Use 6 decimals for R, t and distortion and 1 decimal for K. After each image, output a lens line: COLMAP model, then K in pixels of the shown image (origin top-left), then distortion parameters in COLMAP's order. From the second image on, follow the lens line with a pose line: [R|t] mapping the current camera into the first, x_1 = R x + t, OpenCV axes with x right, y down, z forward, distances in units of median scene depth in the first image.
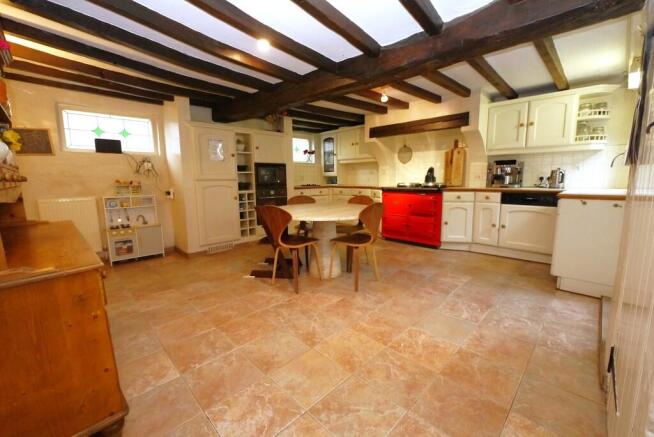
lens RADIAL K [[274.2, 0, 330.4], [0, 274.2, 215.3], [0, 0, 1]] dist [-0.001526, -0.000166]
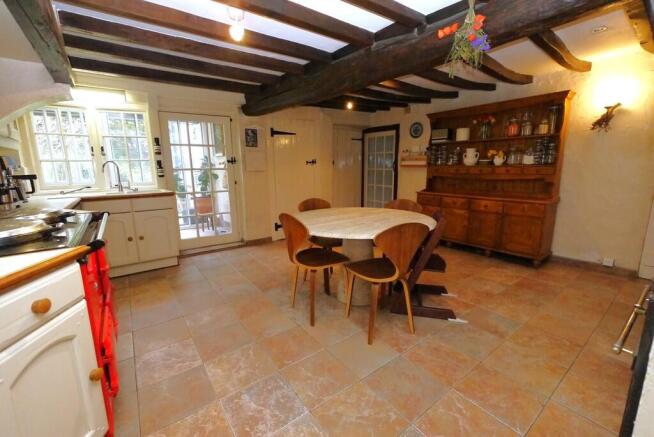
lens RADIAL K [[274.2, 0, 330.4], [0, 274.2, 215.3], [0, 0, 1]] dist [-0.001526, -0.000166]
pose [[-0.987786, -0.006387, 0.155684, -0.045210], [0.042212, 0.950825, 0.306838, -0.187236], [-0.149988, 0.309662, -0.938943, 1.180851]]
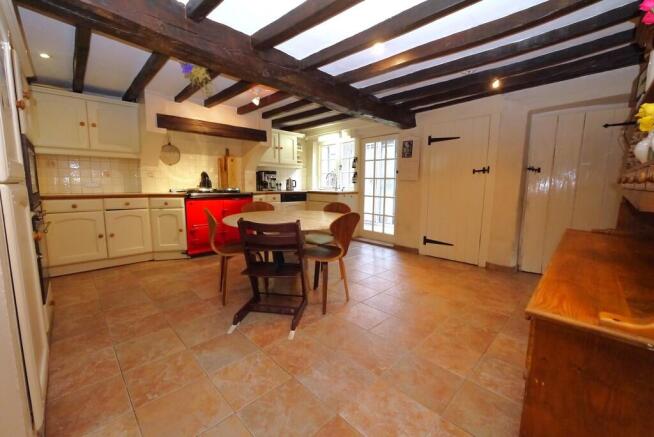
lens RADIAL K [[267.1, 0, 327.0], [0, 267.1, 218.5], [0, 0, 1]] dist [0.000551, 0.000063]
pose [[0.011451, -0.124018, 0.992214, -0.597026], [0.125792, 0.984575, 0.121611, -0.075431], [-0.991991, 0.123420, 0.026875, 0.580805]]
